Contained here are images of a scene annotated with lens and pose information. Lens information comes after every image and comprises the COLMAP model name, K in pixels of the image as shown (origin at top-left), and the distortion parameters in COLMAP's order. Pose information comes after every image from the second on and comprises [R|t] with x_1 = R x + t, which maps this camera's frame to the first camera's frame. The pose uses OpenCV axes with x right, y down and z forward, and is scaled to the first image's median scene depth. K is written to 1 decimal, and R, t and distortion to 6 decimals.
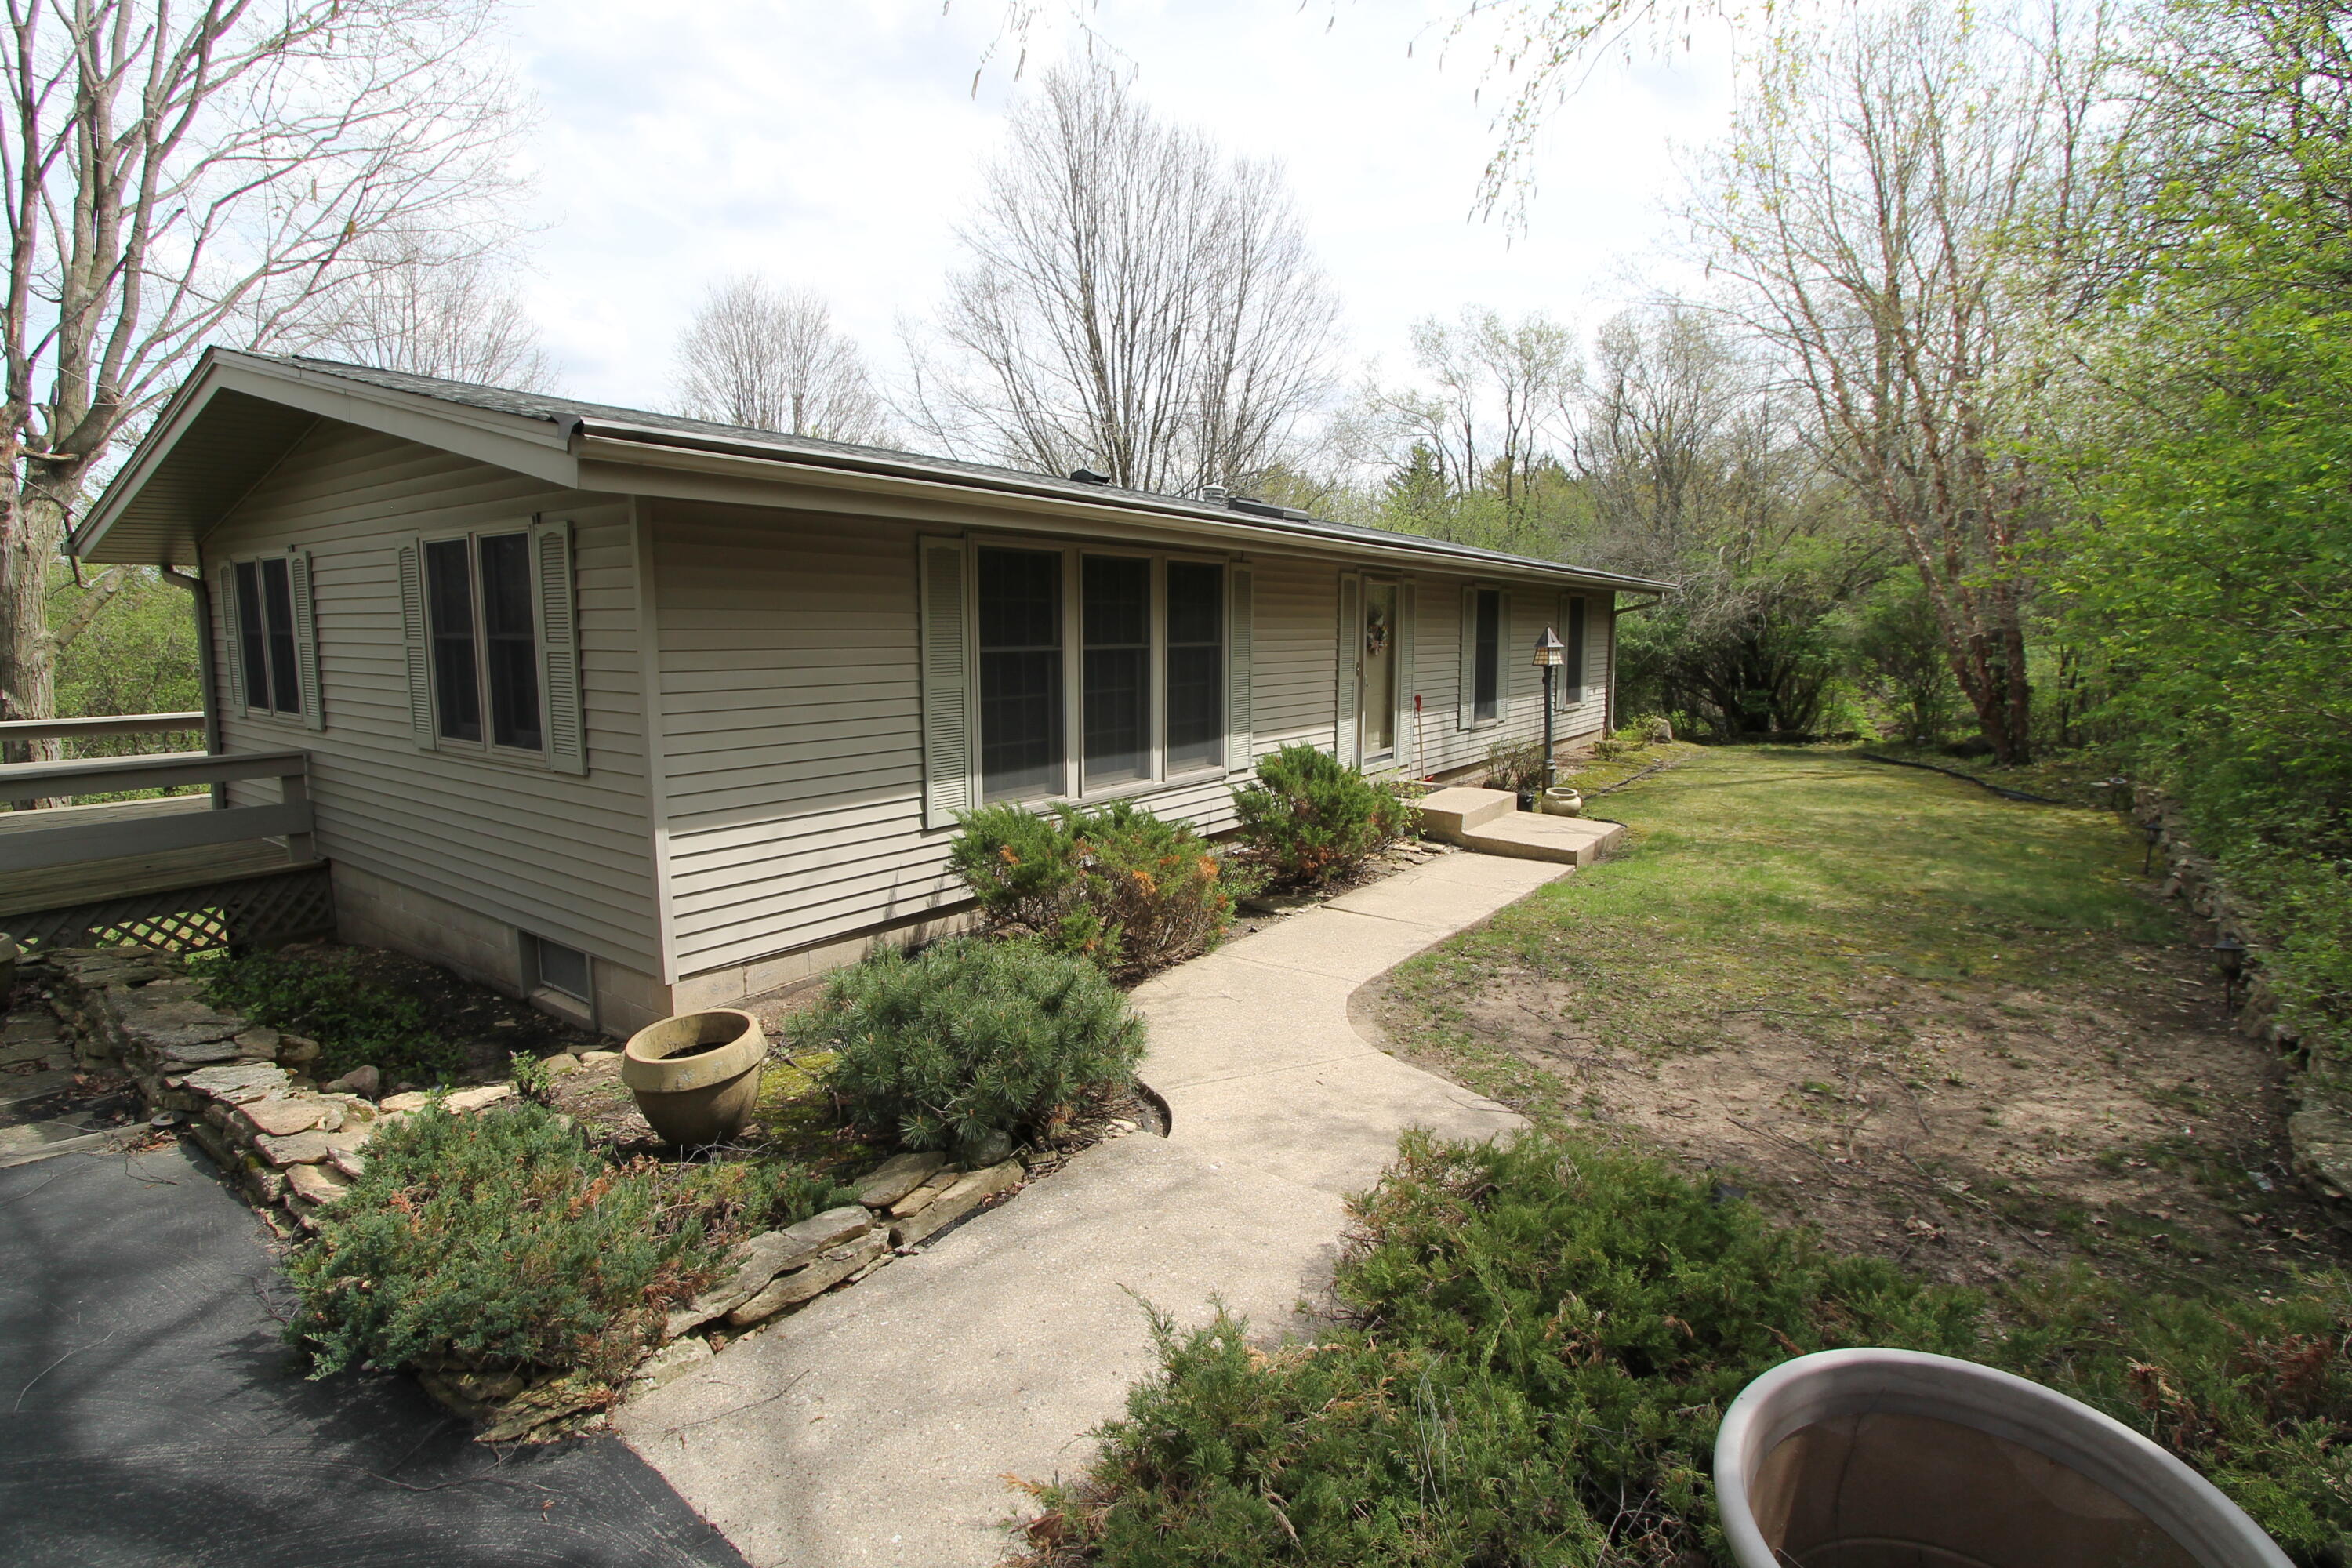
lens RADIAL K [[1100.3, 0, 1179.4], [0, 1100.3, 762.0], [0, 0, 1]] dist [-0.022369, 0.005727]
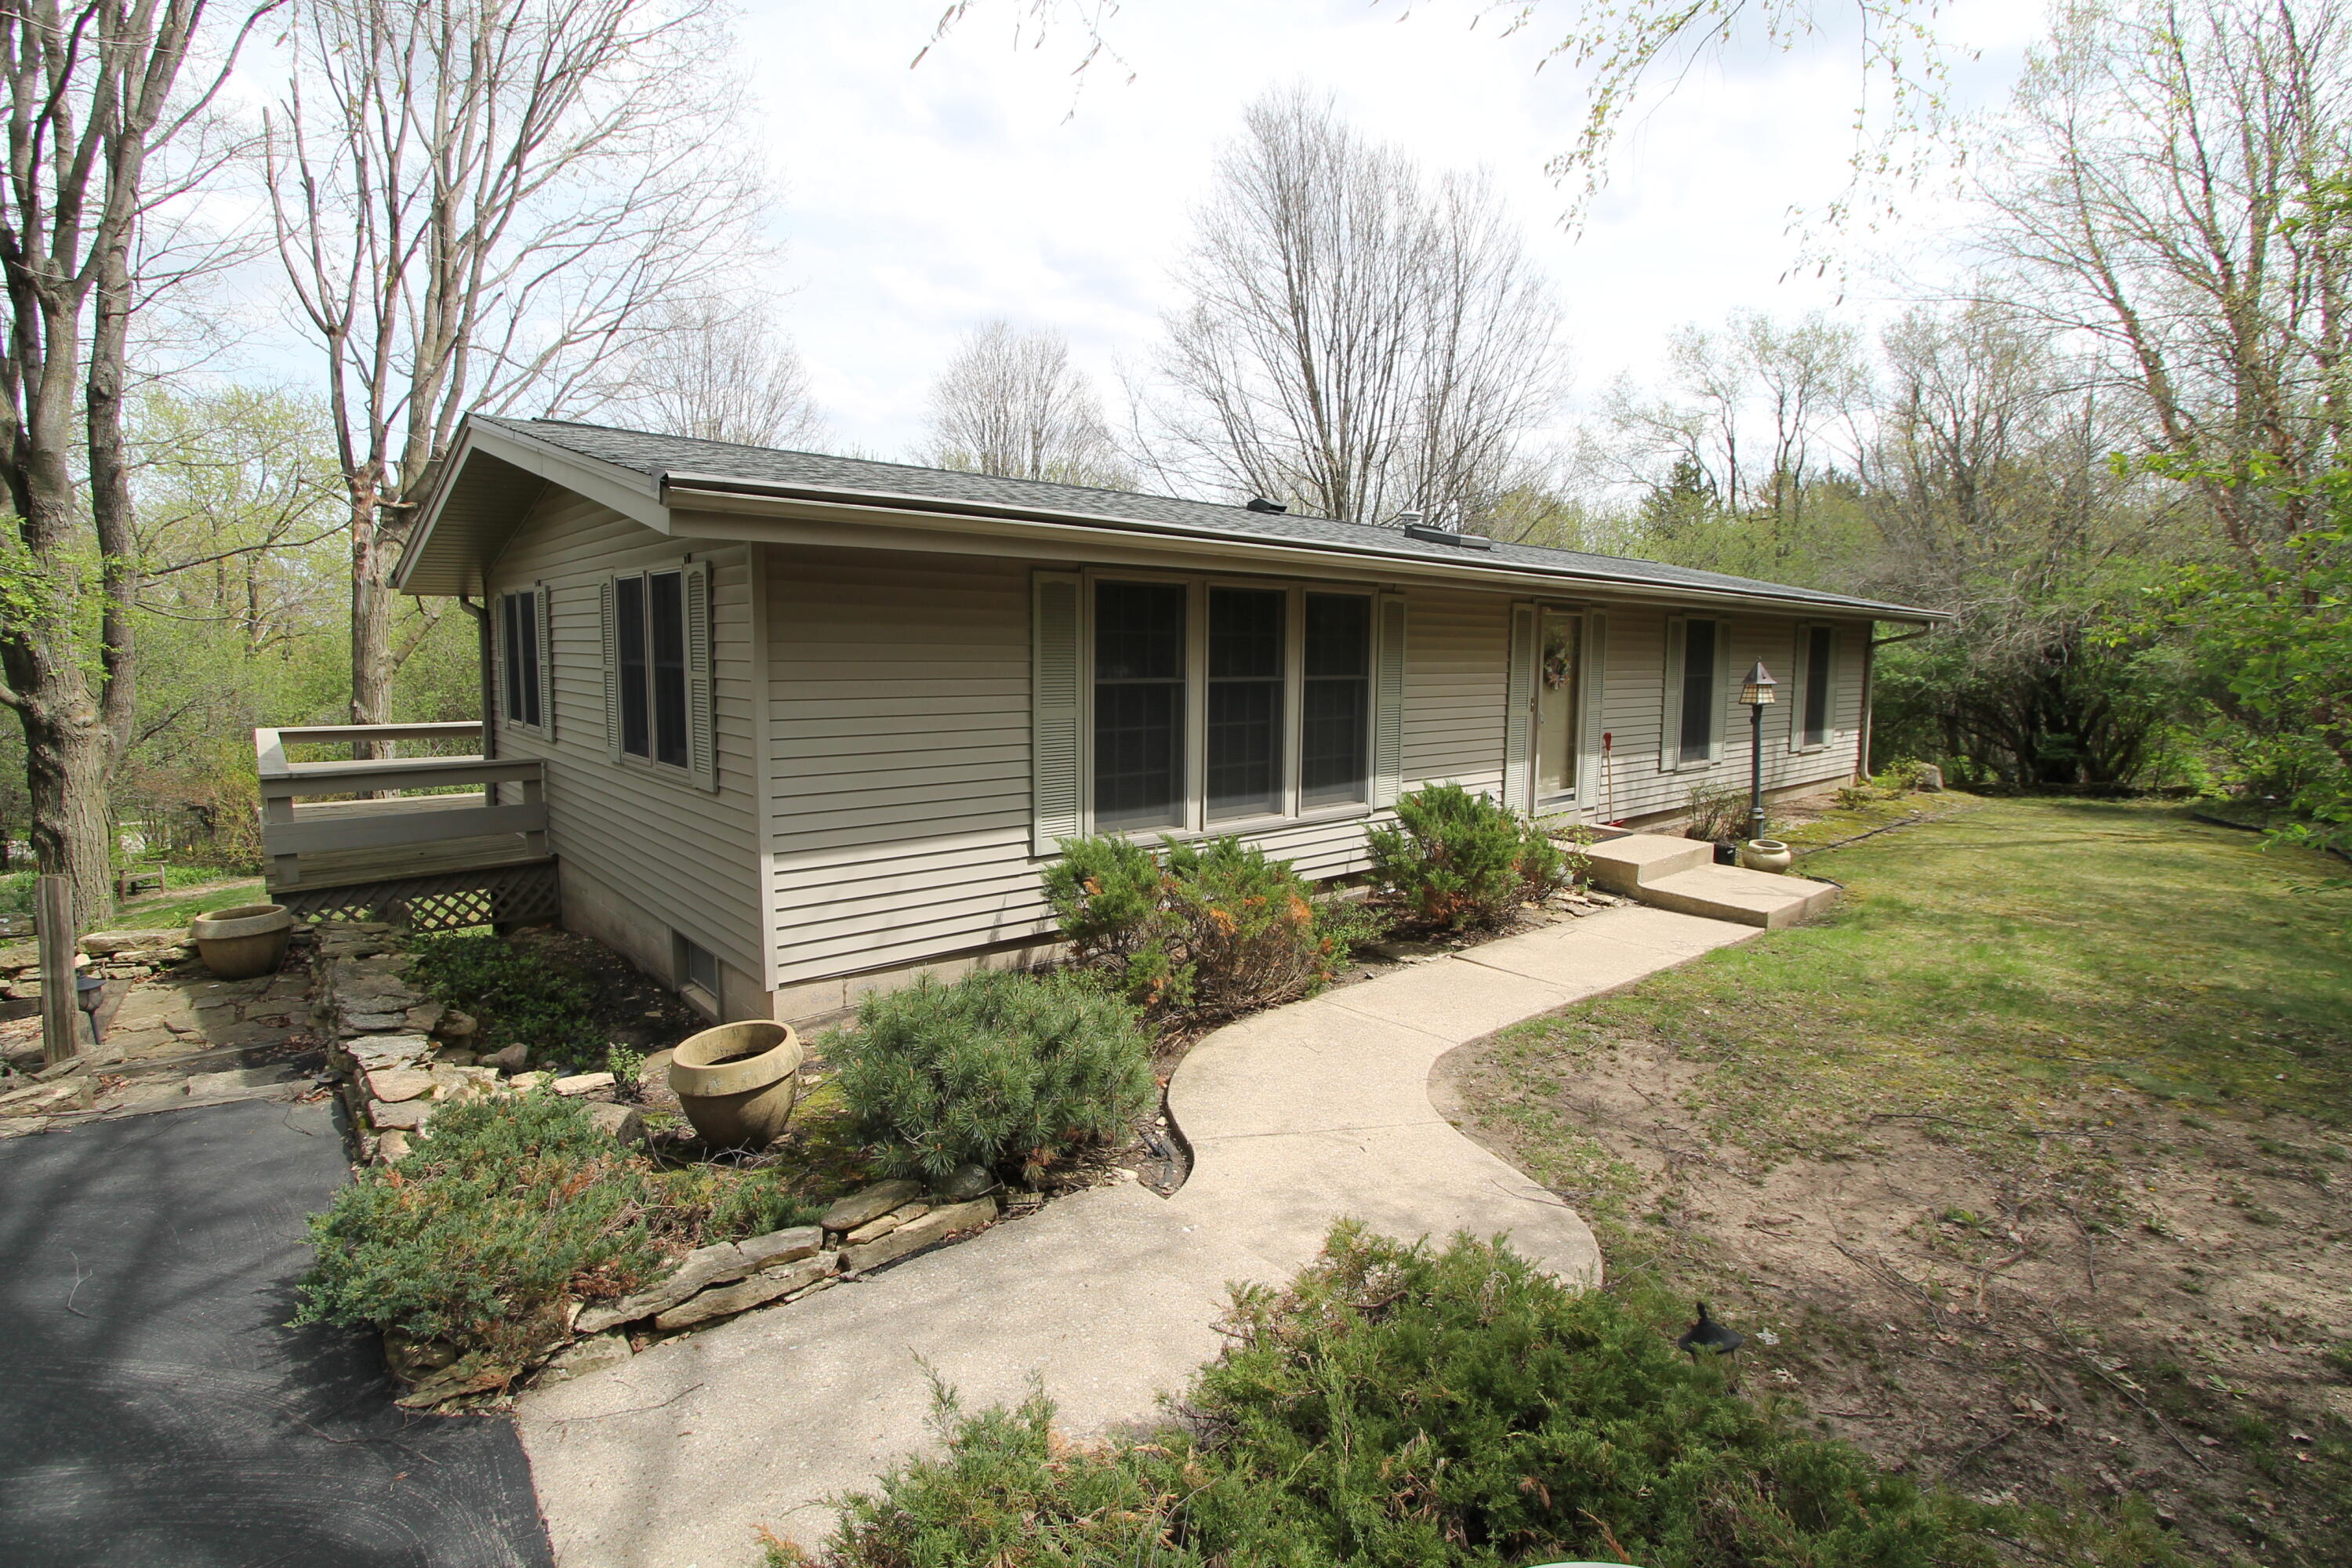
lens RADIAL K [[1100.9, 0, 1180.0], [0, 1100.9, 763.2], [0, 0, 1]] dist [-0.016480, 0.002015]
pose [[0.975167, 0.031195, -0.219264, 0.106118], [-0.035592, 0.999236, -0.016134, -0.011672], [0.218593, 0.023537, 0.975532, 0.022559]]
